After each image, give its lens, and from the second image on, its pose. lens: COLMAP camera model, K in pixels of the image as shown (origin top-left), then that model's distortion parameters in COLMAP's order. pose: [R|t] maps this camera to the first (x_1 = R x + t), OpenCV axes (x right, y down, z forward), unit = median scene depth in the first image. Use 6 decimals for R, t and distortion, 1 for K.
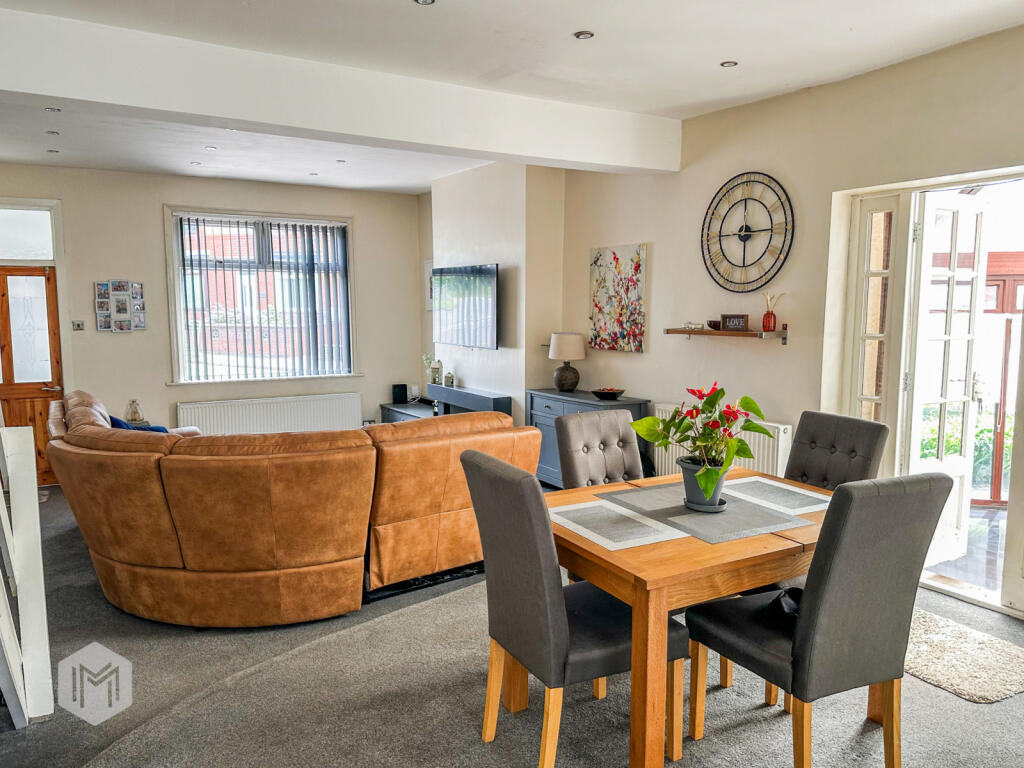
lens RADIAL K [[717.6, 0, 512.0], [0, 717.6, 384.0], [0, 0, 1]] dist [0.024166, -0.036848]
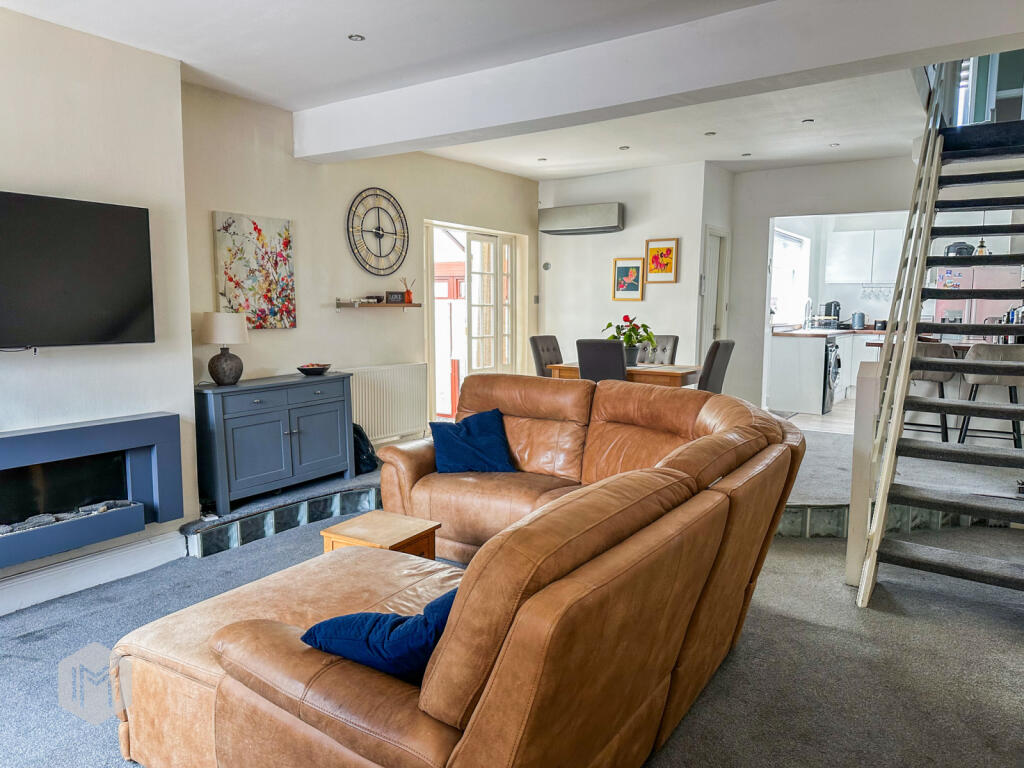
lens RADIAL K [[717.6, 0, 512.0], [0, 717.6, 384.0], [0, 0, 1]] dist [0.024166, -0.036848]
pose [[-0.427625, -0.098461, 0.898578, -0.859982], [0.095732, 0.983527, 0.153328, -0.091021], [-0.898873, 0.151590, -0.411155, 1.134555]]
